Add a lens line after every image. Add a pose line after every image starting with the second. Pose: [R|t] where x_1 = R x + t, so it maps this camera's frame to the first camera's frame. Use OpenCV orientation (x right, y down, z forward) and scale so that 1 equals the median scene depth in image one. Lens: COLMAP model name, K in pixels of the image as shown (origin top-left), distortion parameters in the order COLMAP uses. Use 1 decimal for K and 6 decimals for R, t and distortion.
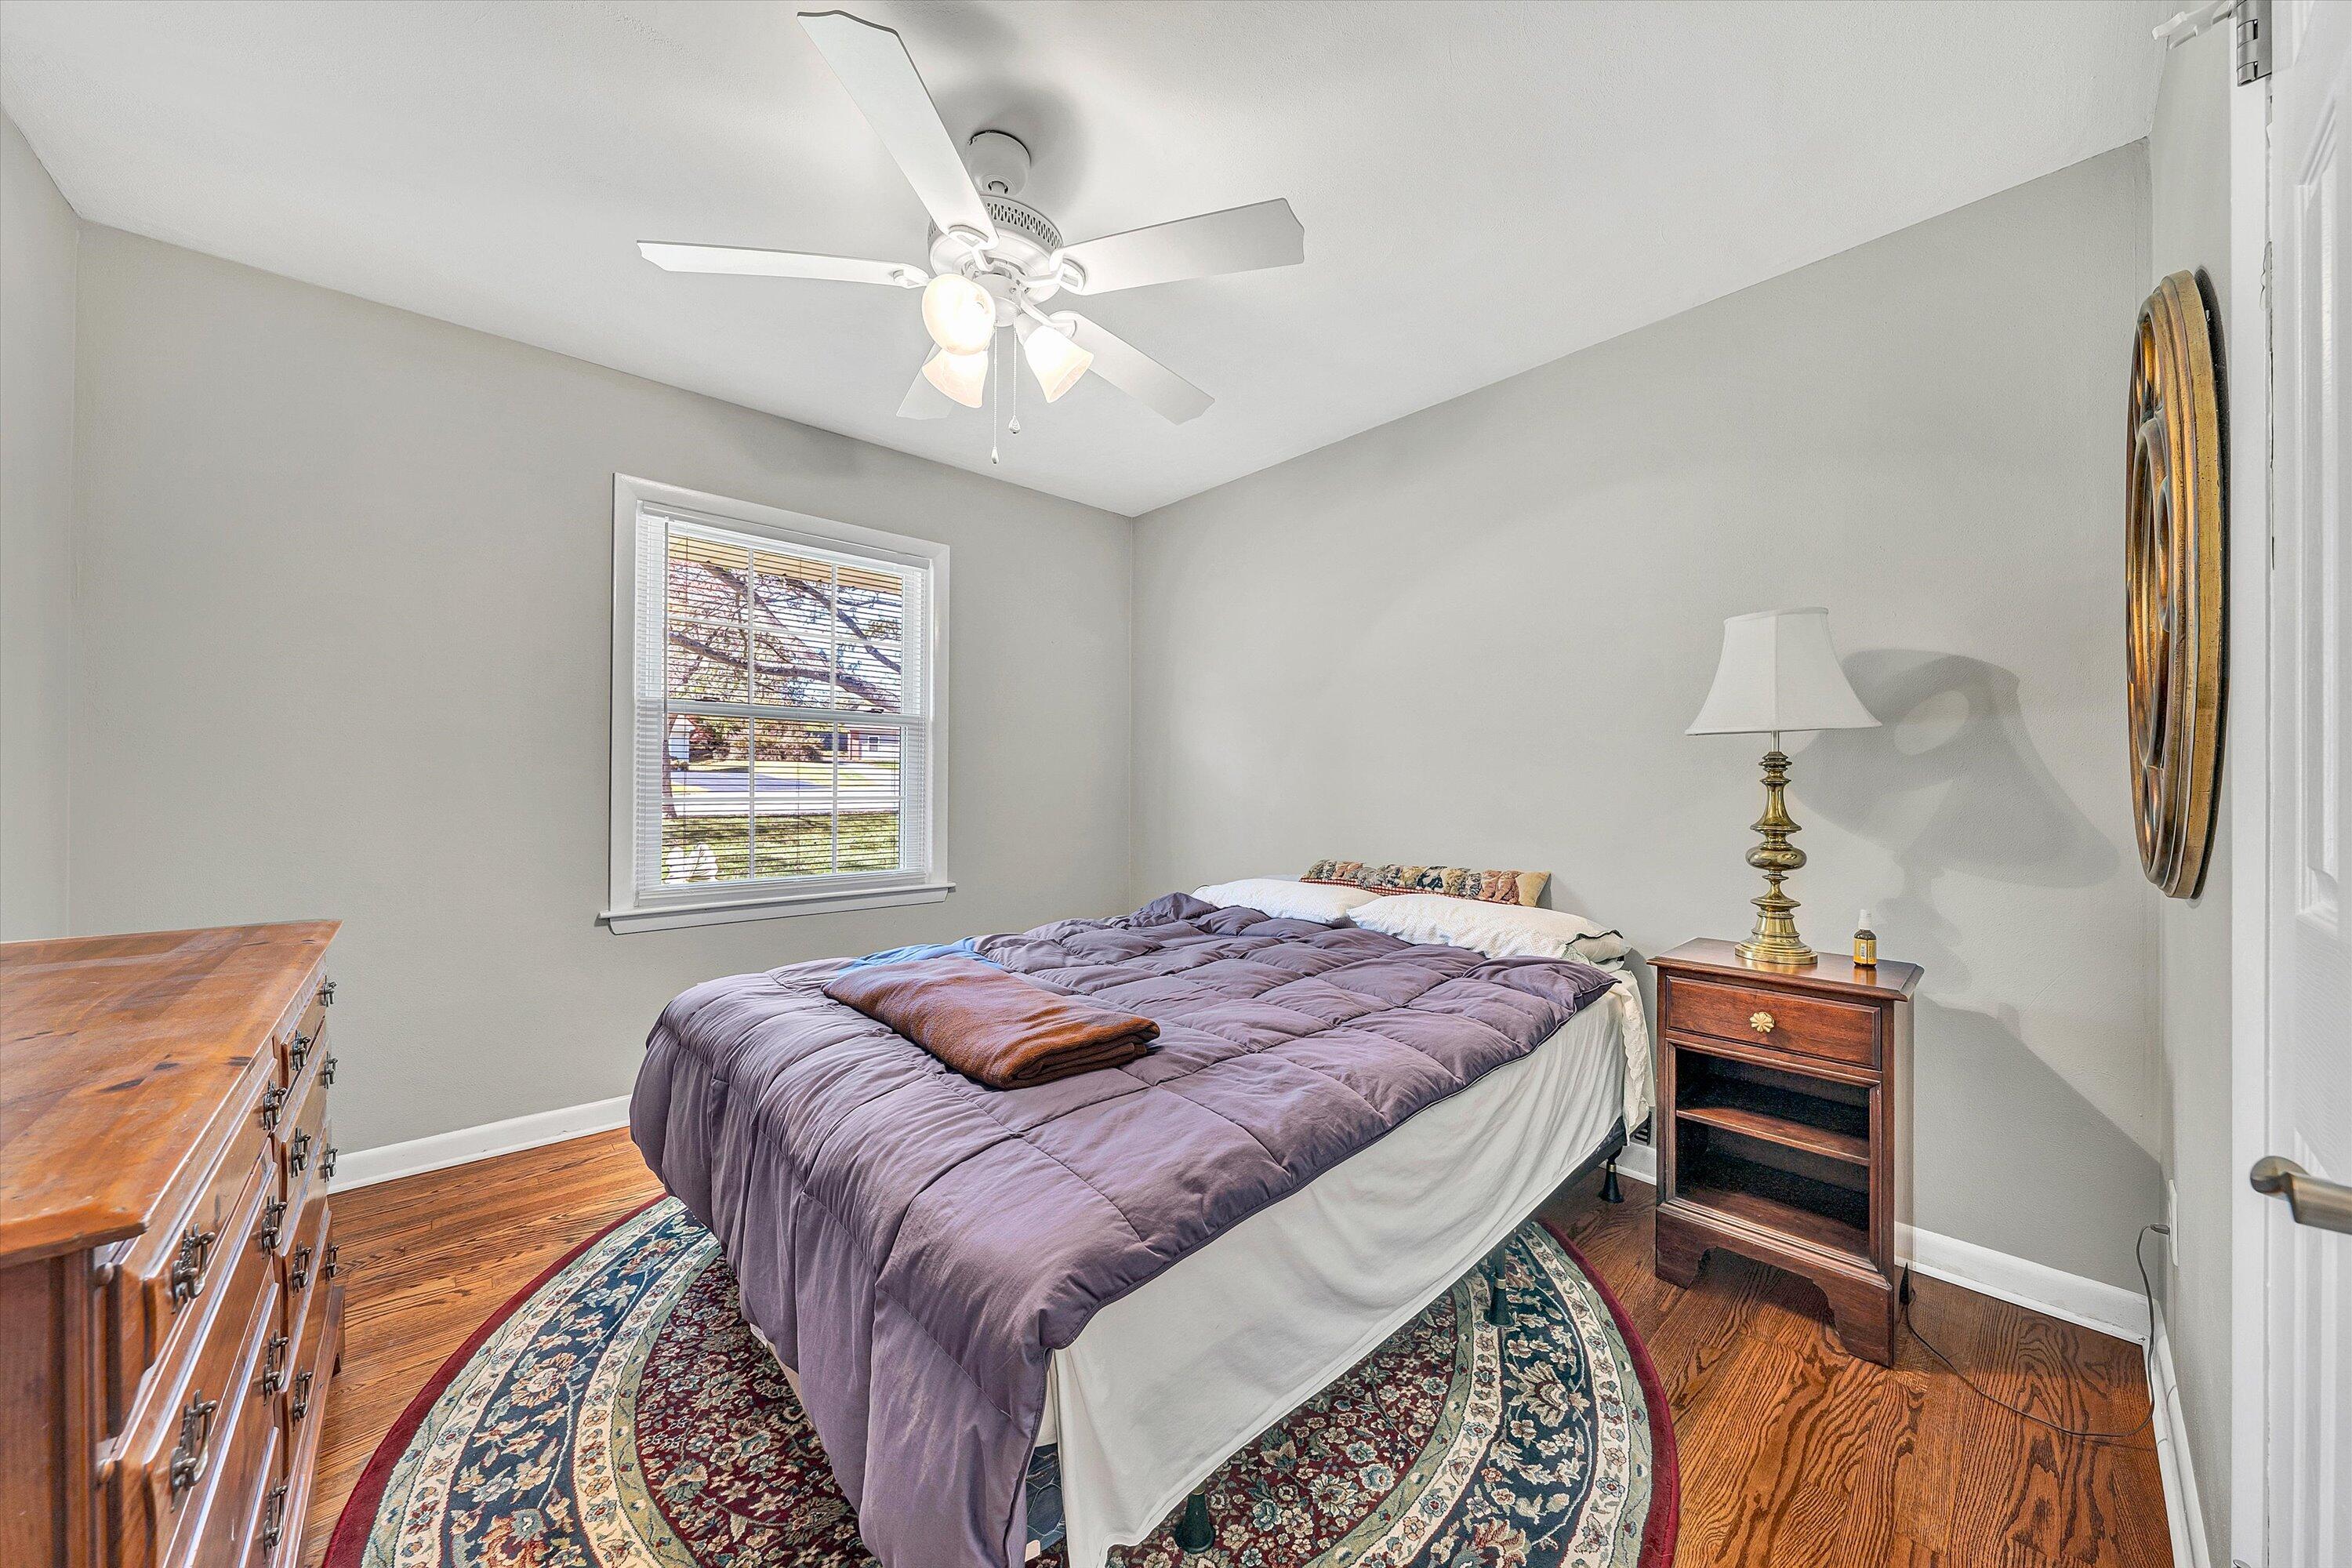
lens RADIAL K [[808.4, 0, 1176.0], [0, 808.4, 784.0], [0, 0, 1]] dist [-0.000724, -0.000092]
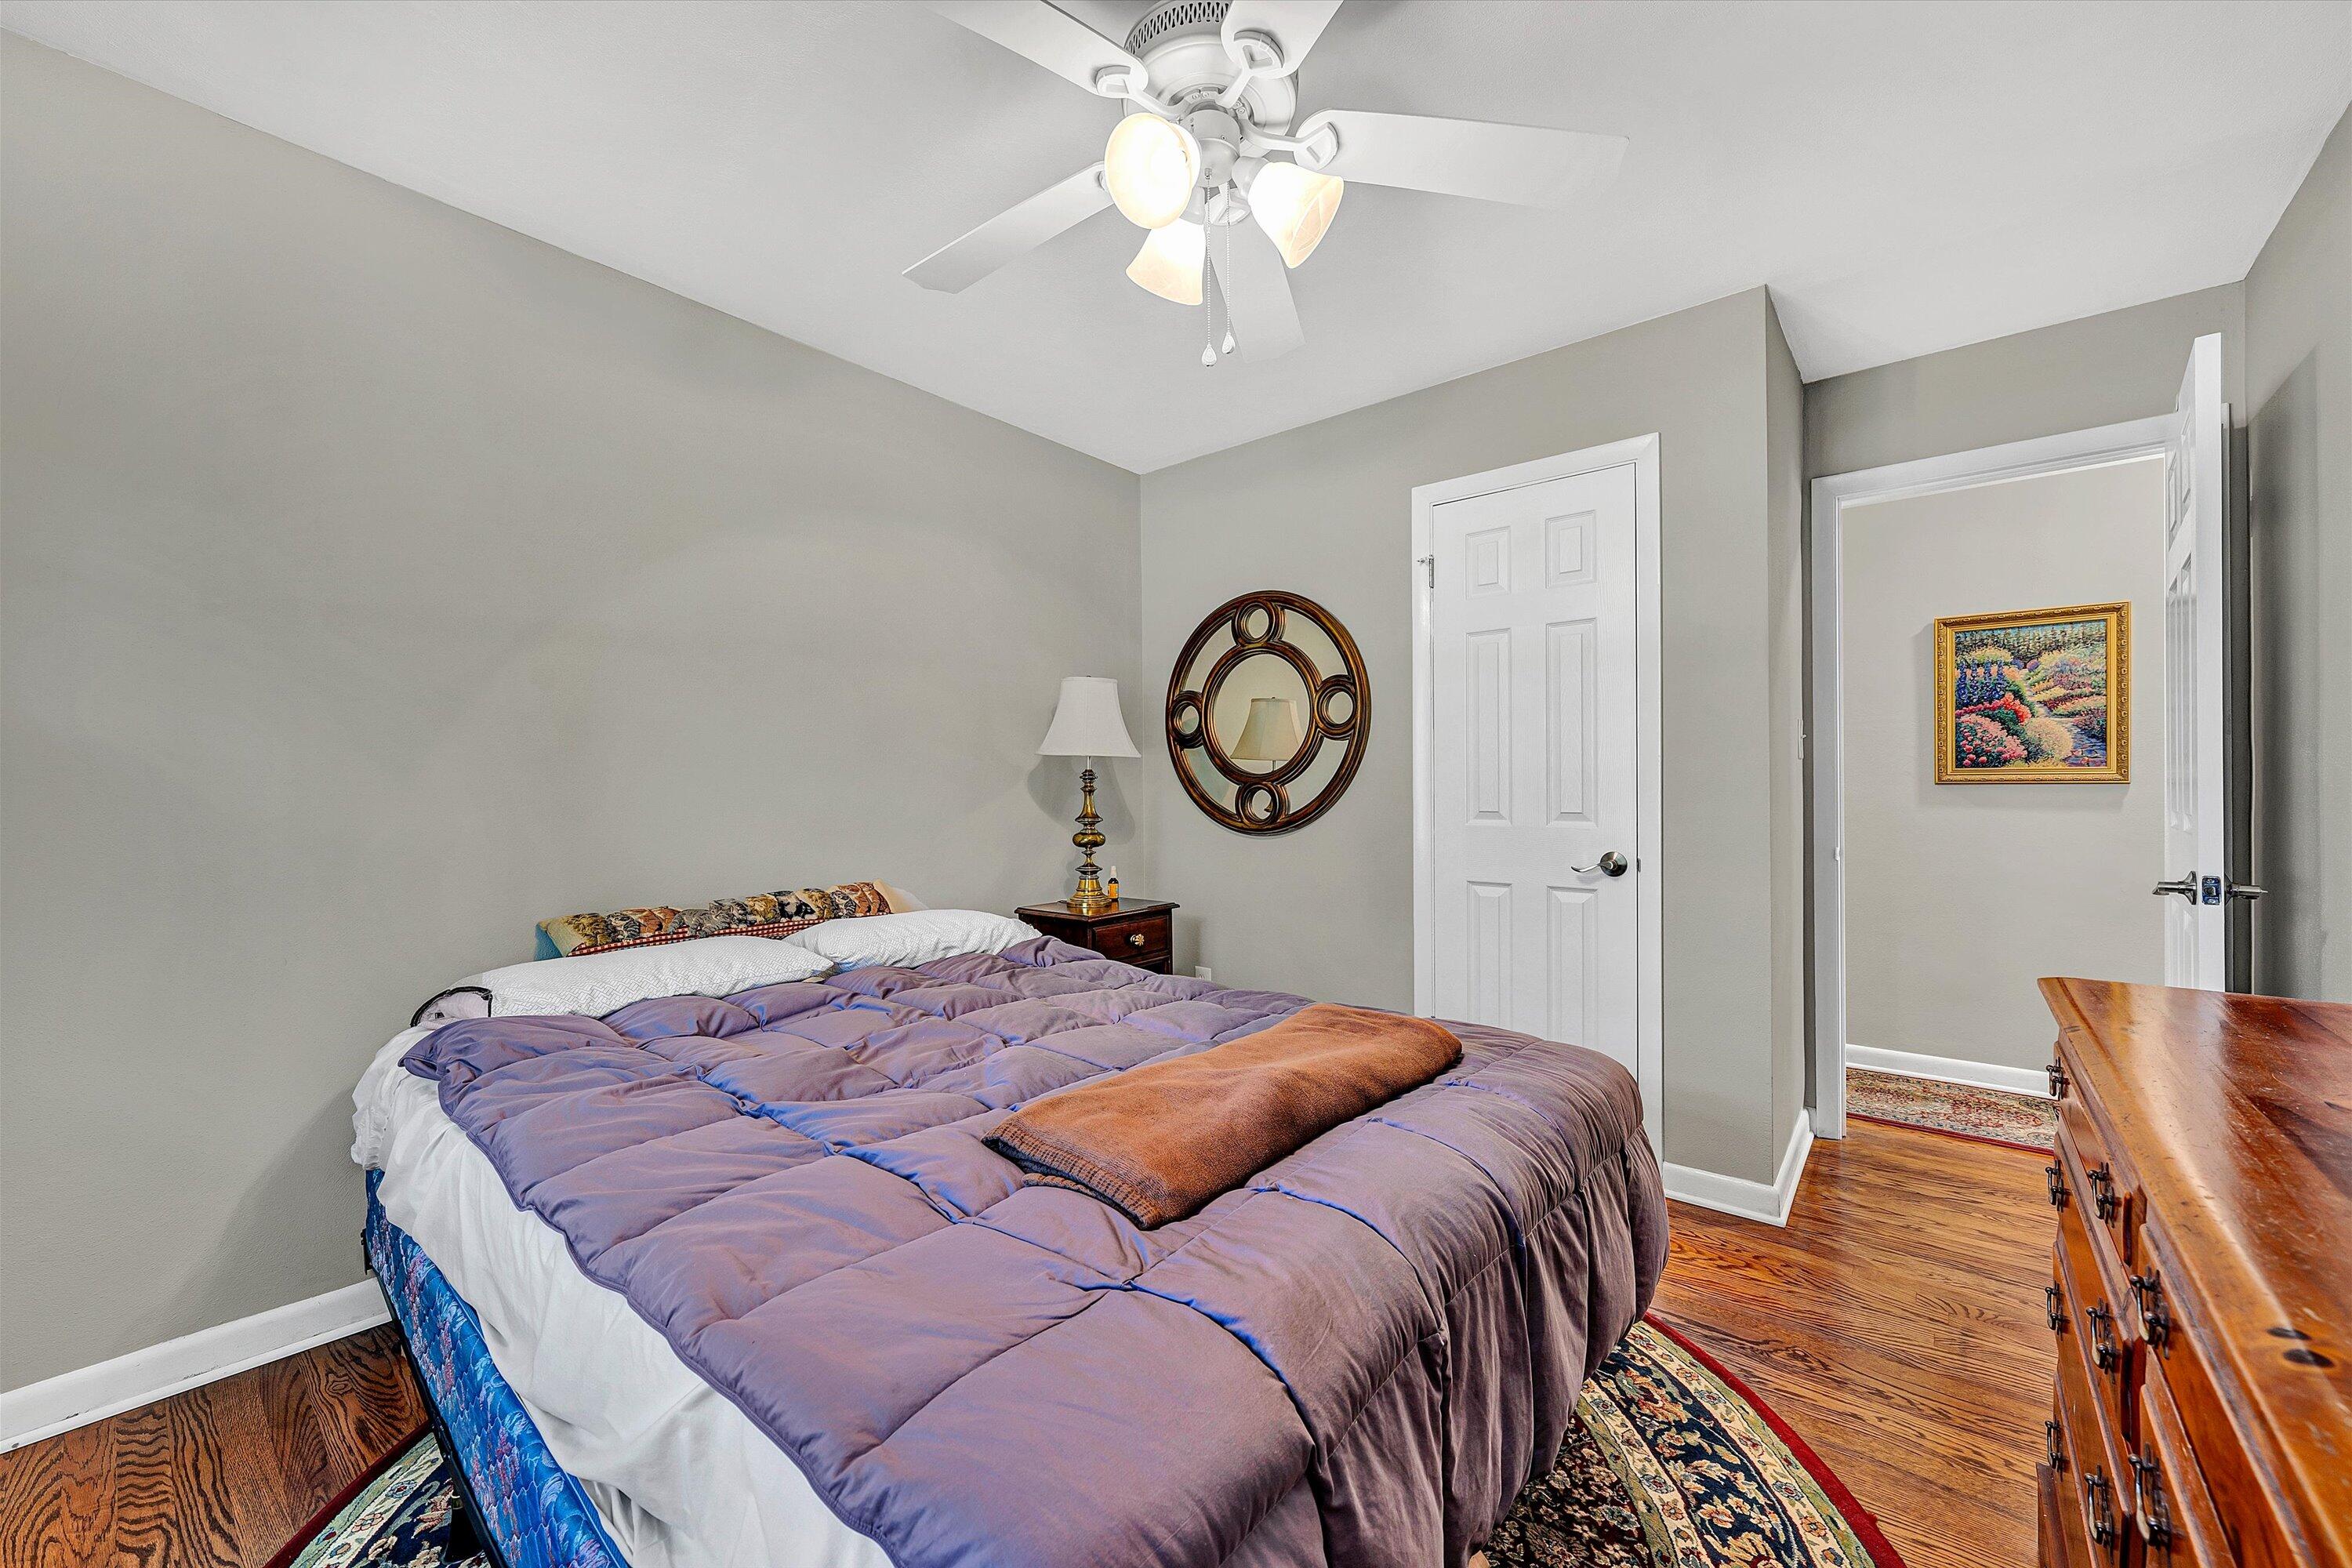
lens RADIAL K [[919.5, 0, 1176.0], [0, 919.5, 784.0], [0, 0, 1]] dist [-0.001906, -0.000278]
pose [[-0.132430, -0.001392, 0.991191, -0.994699], [0.000849, 0.999998, 0.001518, -0.014631], [-0.991192, 0.001043, -0.132428, 1.066978]]
